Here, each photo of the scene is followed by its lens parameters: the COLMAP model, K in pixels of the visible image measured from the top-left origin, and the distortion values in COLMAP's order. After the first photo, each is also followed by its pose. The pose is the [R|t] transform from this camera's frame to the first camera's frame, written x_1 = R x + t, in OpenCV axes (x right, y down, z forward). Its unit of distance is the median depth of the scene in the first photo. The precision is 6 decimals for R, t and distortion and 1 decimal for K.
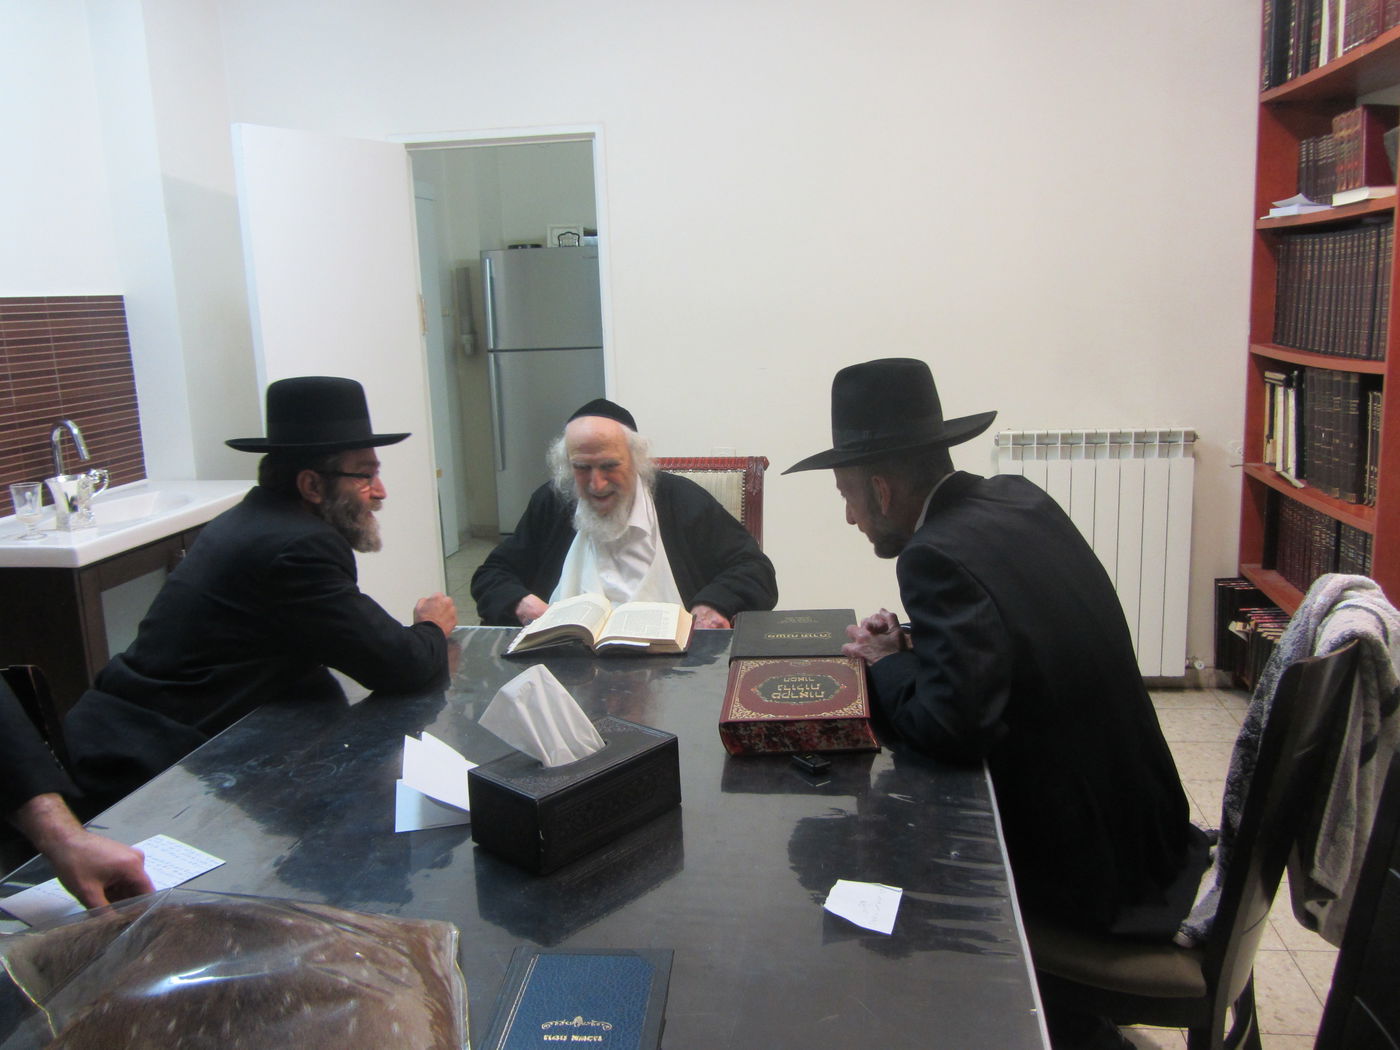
lens RADIAL K [[1192.0, 0, 700.0], [0, 1192.0, 525.0], [0, 0, 1]] dist [-0.019662, 0.007719]
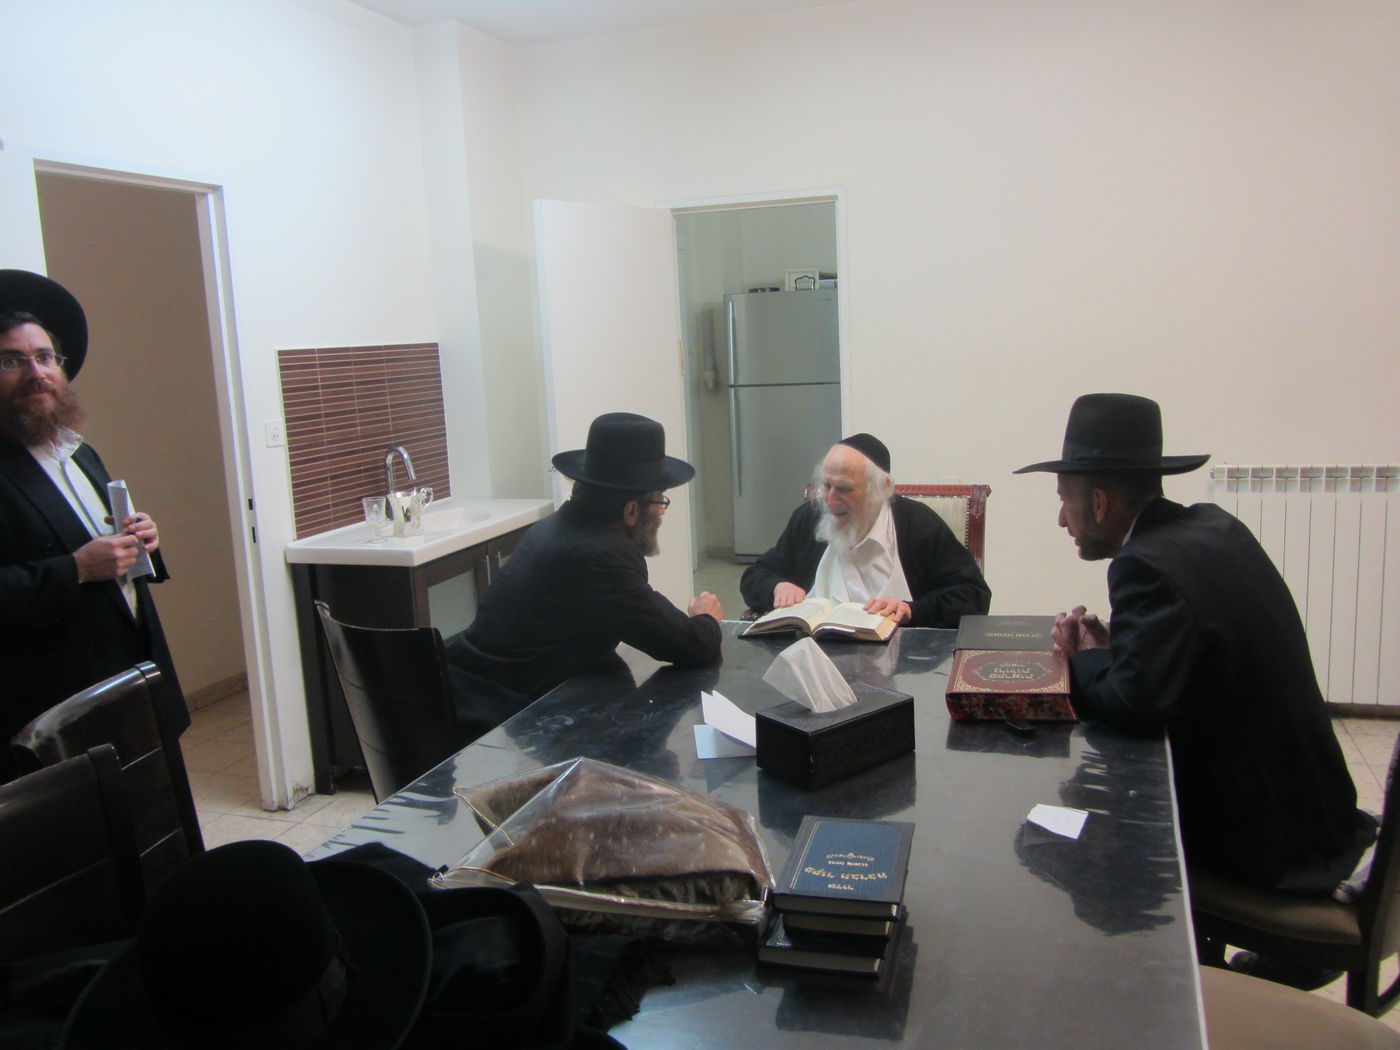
lens RADIAL K [[1191.9, 0, 700.0], [0, 1191.9, 525.0], [0, 0, 1]] dist [-0.013709, 0.000985]
pose [[0.983179, 0.020896, -0.181448, -0.011561], [-0.025347, 0.999431, -0.022245, 0.017872], [0.180880, 0.026470, 0.983149, -0.228042]]
